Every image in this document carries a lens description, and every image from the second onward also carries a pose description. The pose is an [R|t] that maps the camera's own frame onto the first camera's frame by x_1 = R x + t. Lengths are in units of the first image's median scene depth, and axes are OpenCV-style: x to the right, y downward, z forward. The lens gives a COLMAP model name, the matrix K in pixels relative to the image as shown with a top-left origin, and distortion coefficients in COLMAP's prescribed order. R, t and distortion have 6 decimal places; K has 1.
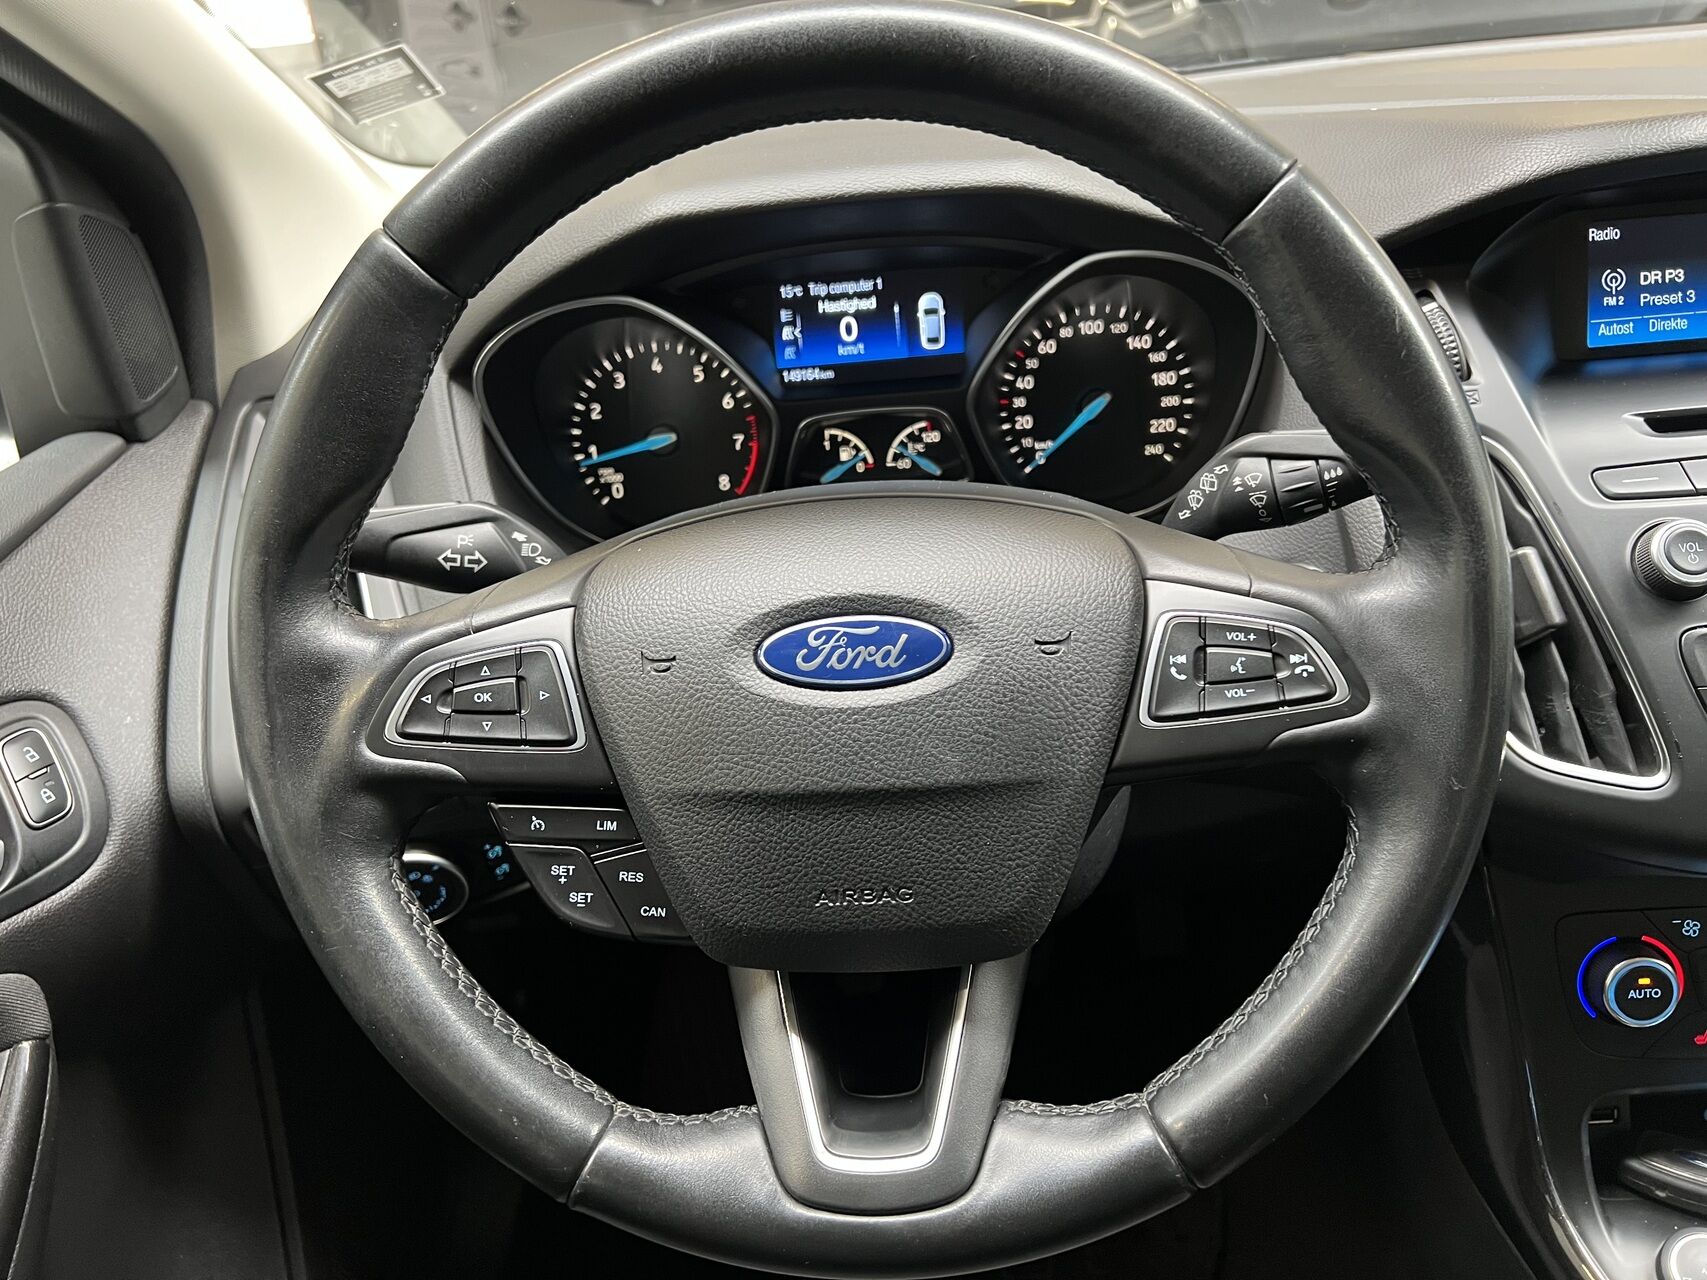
lens RADIAL K [[1315.2, 0, 847.5], [0, 1315.2, 647.6], [0, 0, 1]] dist [0.055690, -0.086004]
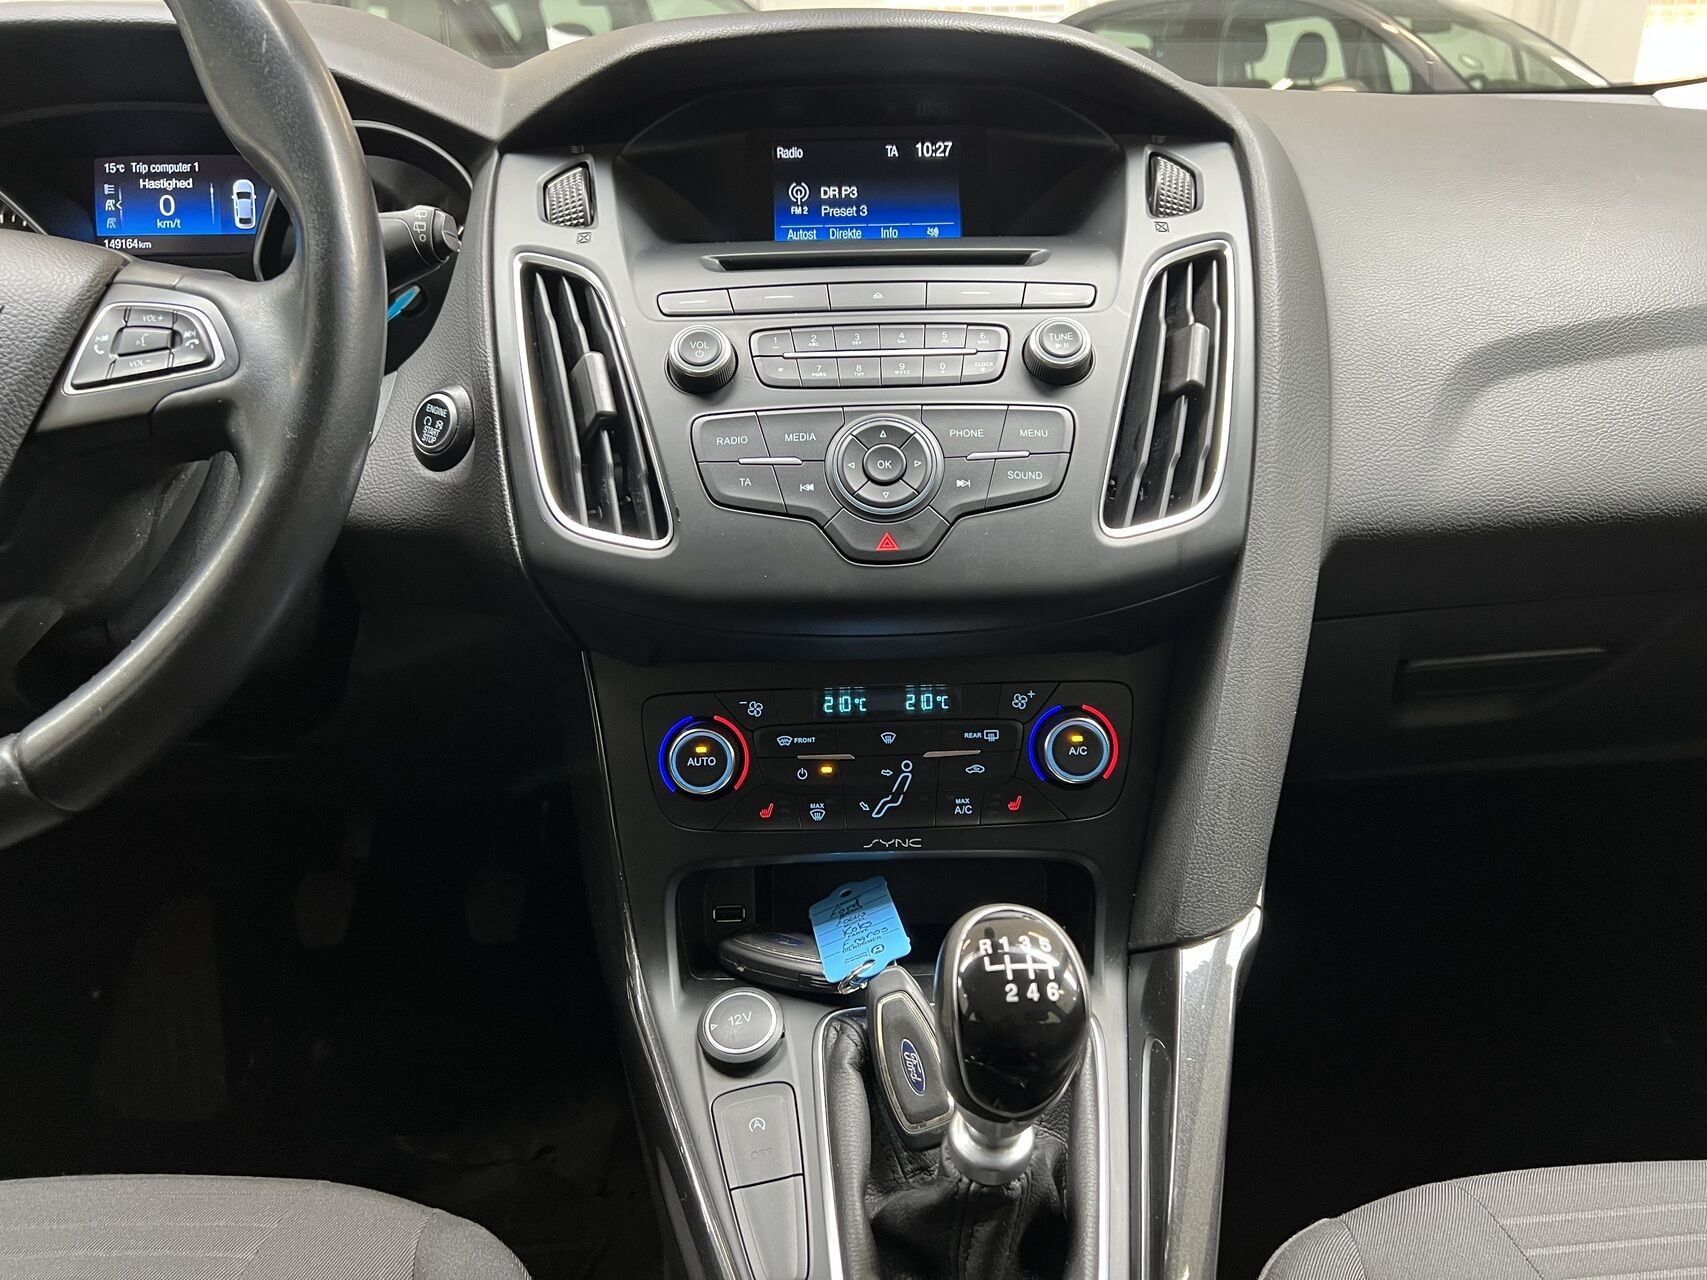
lens RADIAL K [[1315.2, 0, 851.0], [0, 1315.2, 636.8], [0, 0, 1]] dist [0.055690, -0.086004]
pose [[0.994632, 0.055434, 0.087380, 0.653708], [-0.043360, 0.989968, -0.134471, 0.314285], [-0.093957, 0.129960, 0.987057, -0.116140]]
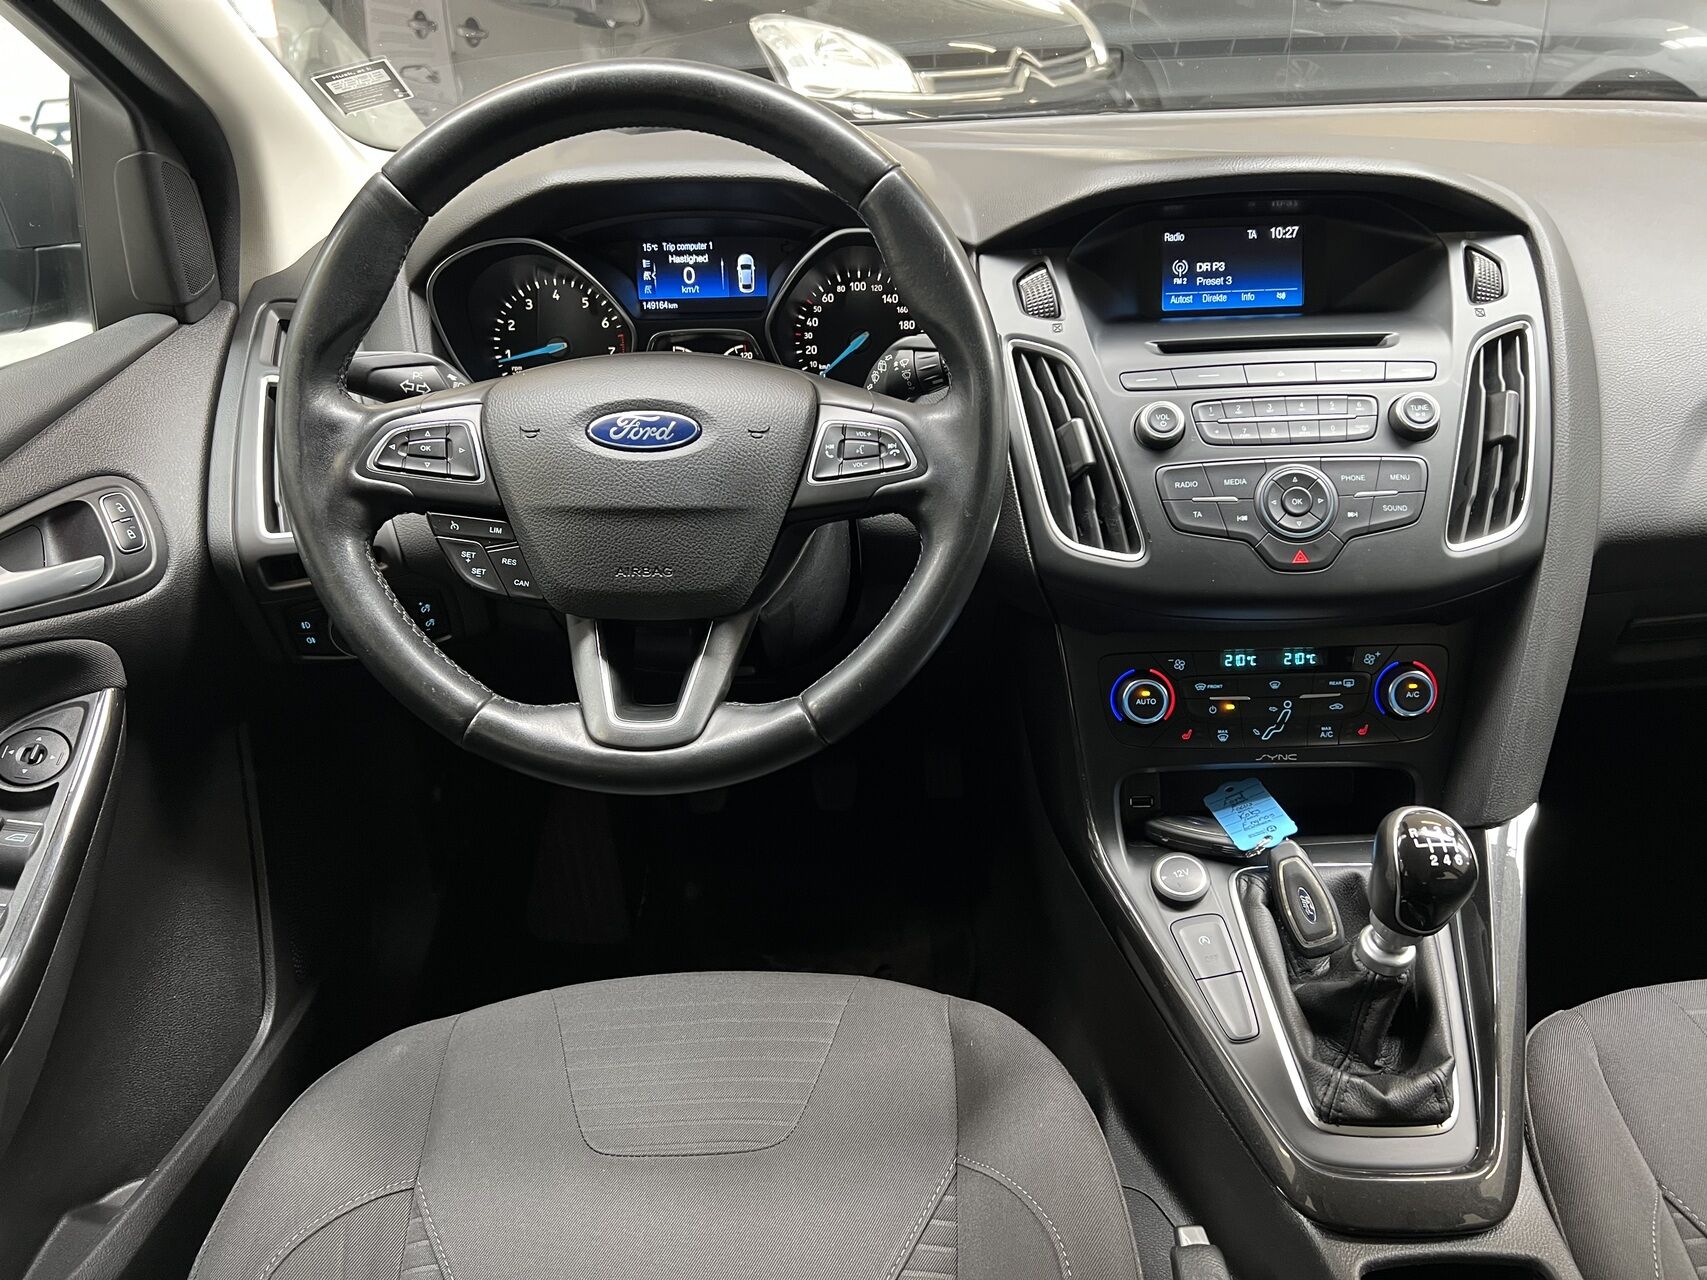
lens RADIAL K [[1315.2, 0, 847.3], [0, 1315.2, 648.6], [0, 0, 1]] dist [0.055690, -0.086004]
pose [[0.997772, 0.045317, 0.048957, 0.164308], [-0.044412, 0.998825, -0.019415, 0.255419], [-0.049780, 0.017197, 0.998612, -0.612975]]
